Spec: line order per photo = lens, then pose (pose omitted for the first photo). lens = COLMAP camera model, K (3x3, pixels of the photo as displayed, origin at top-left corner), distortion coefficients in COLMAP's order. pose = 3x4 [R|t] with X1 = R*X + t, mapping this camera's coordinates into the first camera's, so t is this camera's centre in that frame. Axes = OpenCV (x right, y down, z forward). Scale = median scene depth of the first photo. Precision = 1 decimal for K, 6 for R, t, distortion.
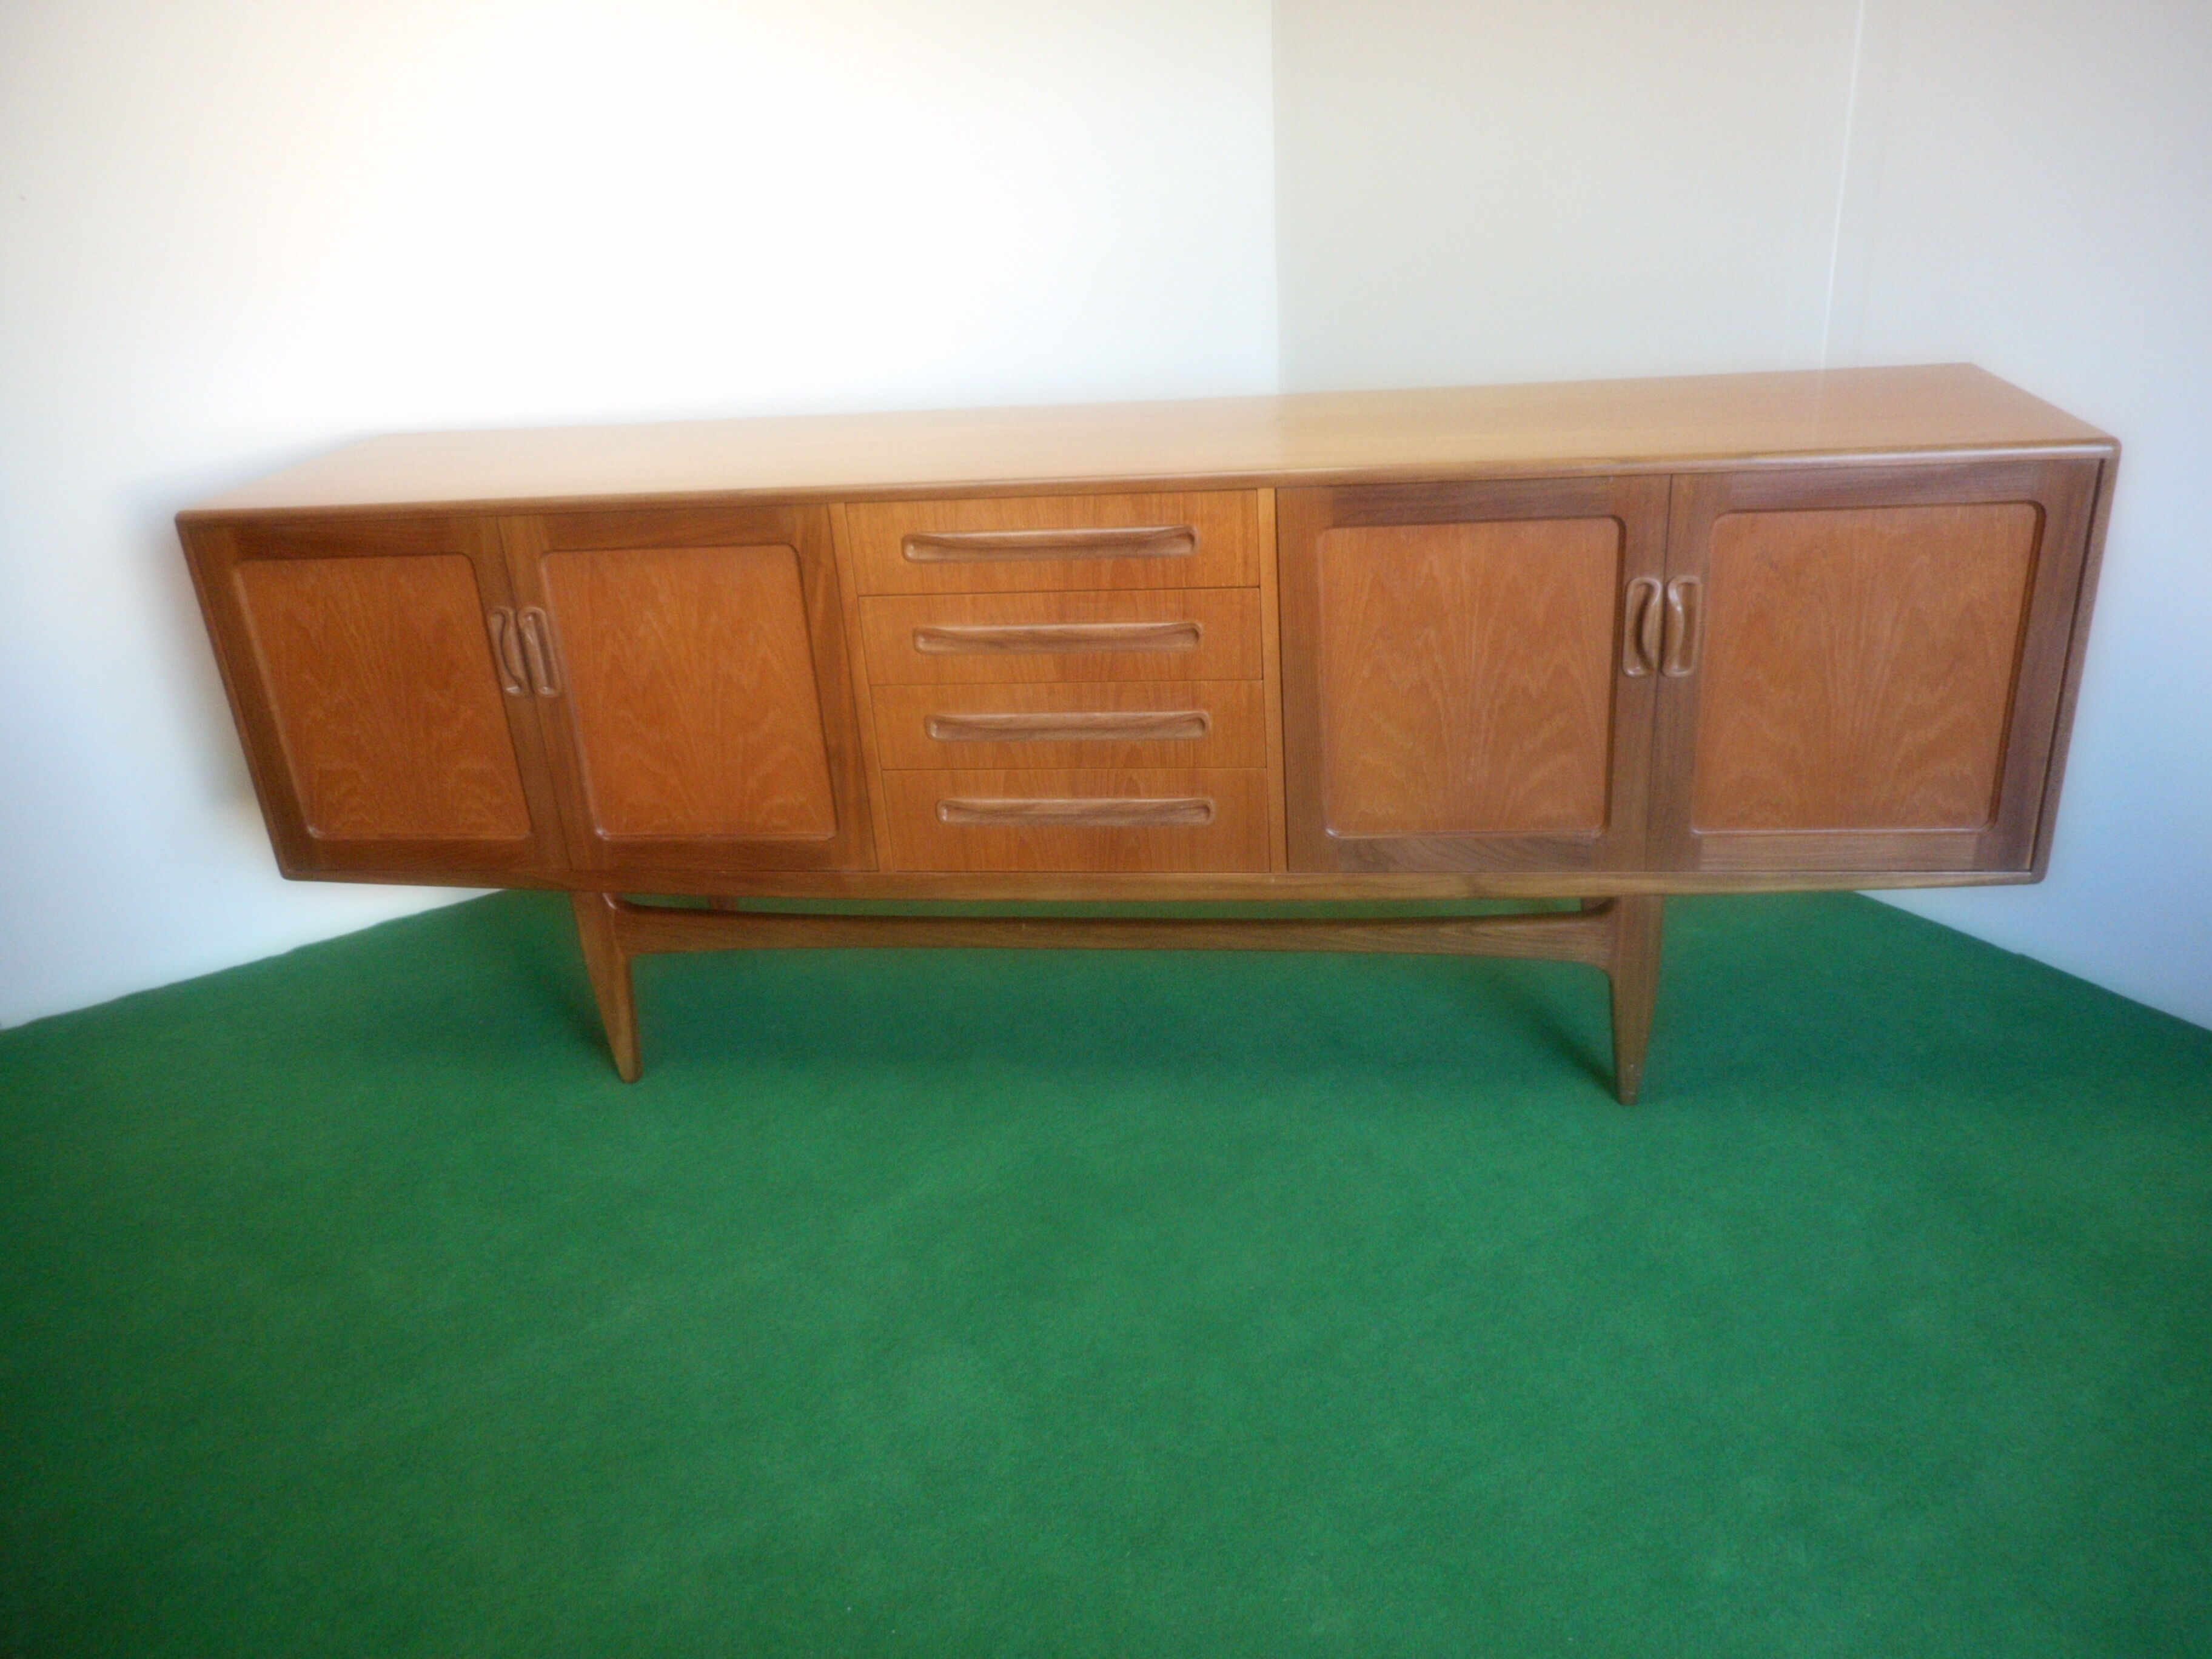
lens RADIAL K [[1708.7, 0, 1106.0], [0, 1708.7, 829.5], [0, 0, 1]] dist [0.004510, 0.008173]
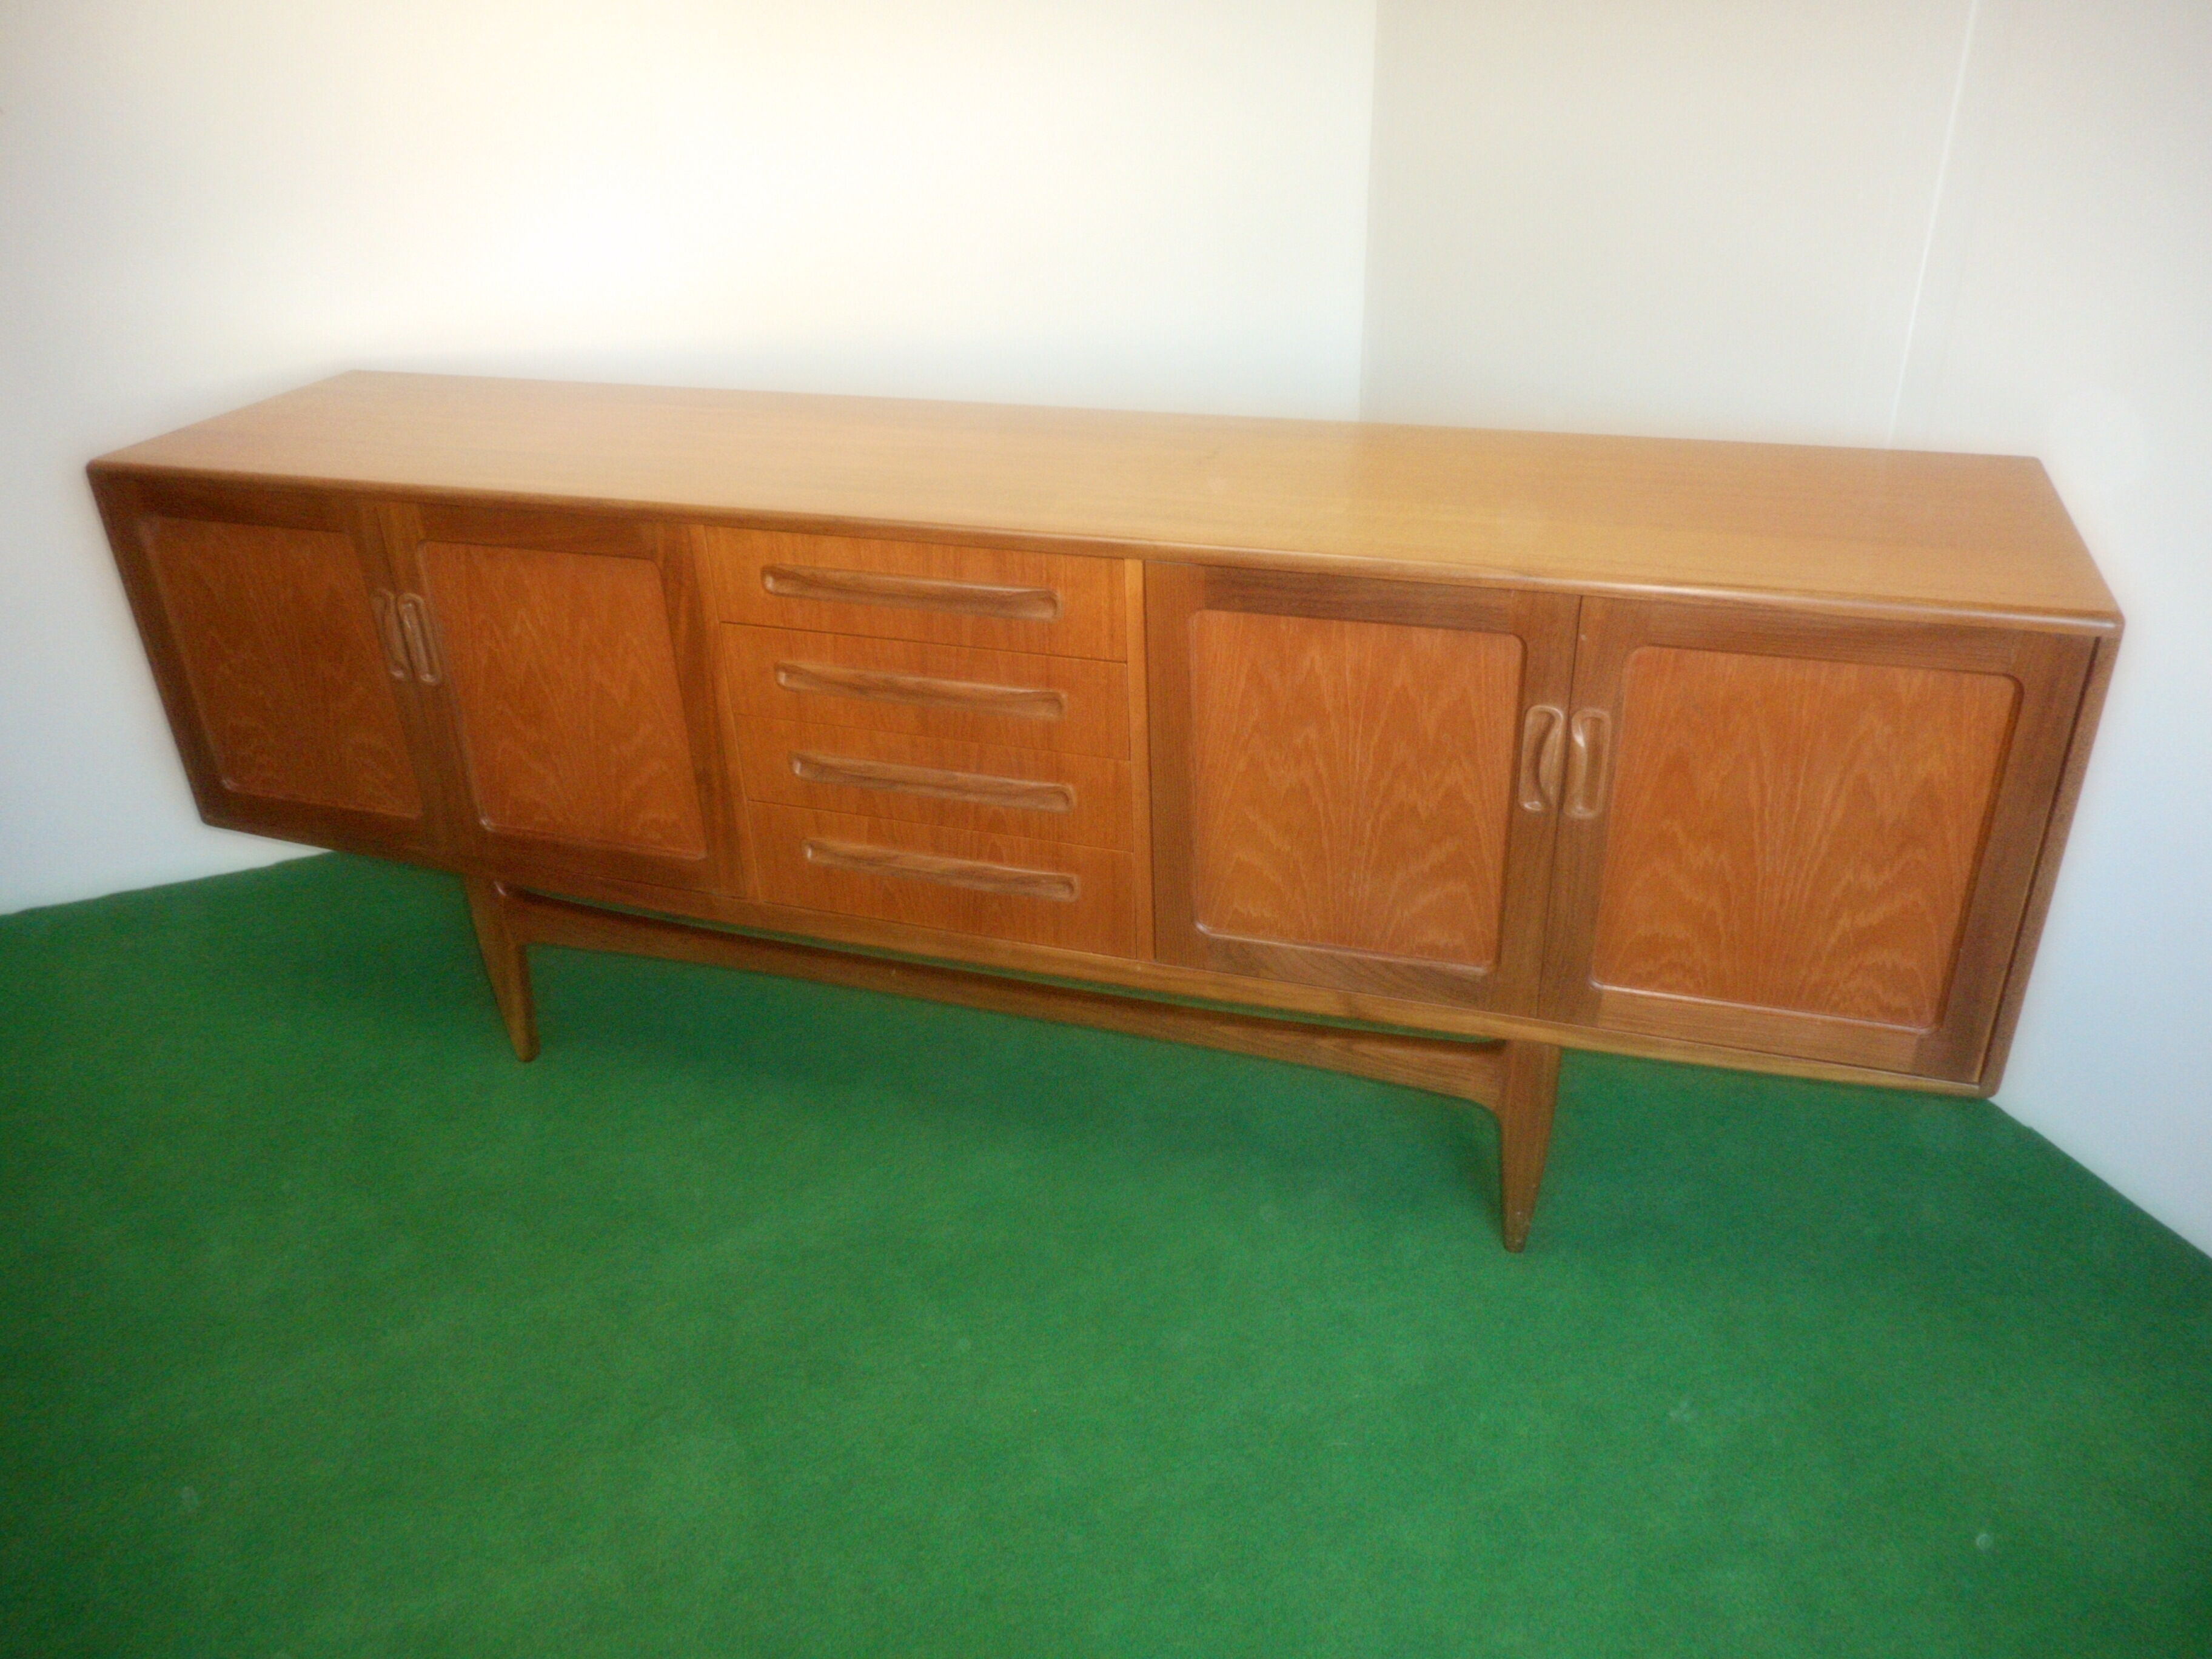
lens RADIAL K [[1708.7, 0, 1106.0], [0, 1708.7, 829.5], [0, 0, 1]] dist [0.004510, 0.008173]
pose [[0.984128, 0.114045, -0.135963, 0.204287], [-0.101791, 0.990362, 0.093921, -0.133755], [0.145364, -0.078590, 0.986252, 0.097518]]
